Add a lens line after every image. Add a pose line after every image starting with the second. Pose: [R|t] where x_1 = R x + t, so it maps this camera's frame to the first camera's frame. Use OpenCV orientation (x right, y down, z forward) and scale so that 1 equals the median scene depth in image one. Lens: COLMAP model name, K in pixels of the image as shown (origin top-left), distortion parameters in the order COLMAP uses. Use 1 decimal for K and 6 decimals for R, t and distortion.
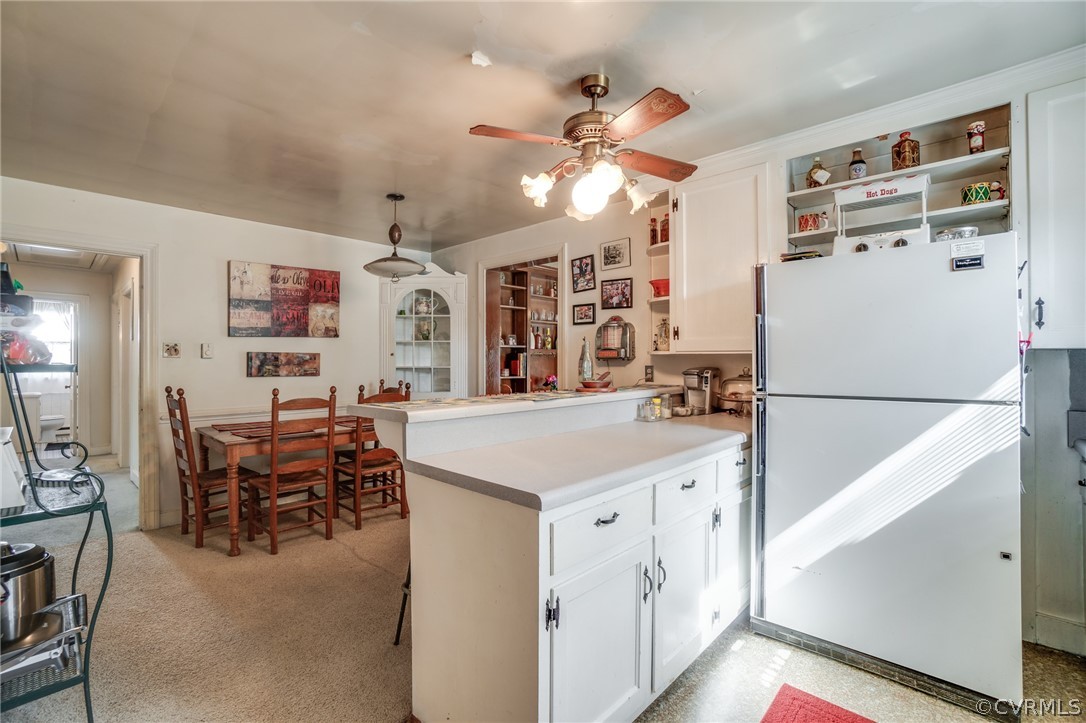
lens RADIAL K [[481.8, 0, 539.9], [0, 481.8, 362.1], [0, 0, 1]] dist [-0.046527, 0.000309]
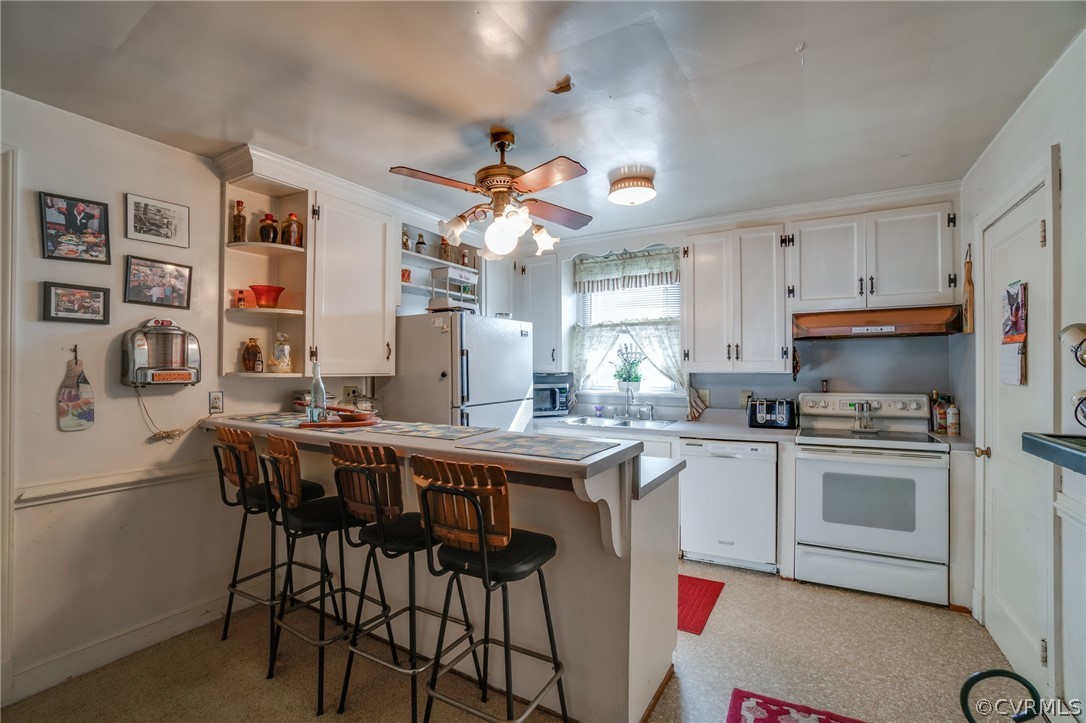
lens RADIAL K [[481.8, 0, 539.9], [0, 481.8, 362.1], [0, 0, 1]] dist [-0.046527, 0.000309]
pose [[-0.224331, 0.013719, 0.974416, -0.551943], [0.004719, 0.999904, -0.012992, -0.025270], [-0.974502, 0.001684, -0.224374, 0.631765]]
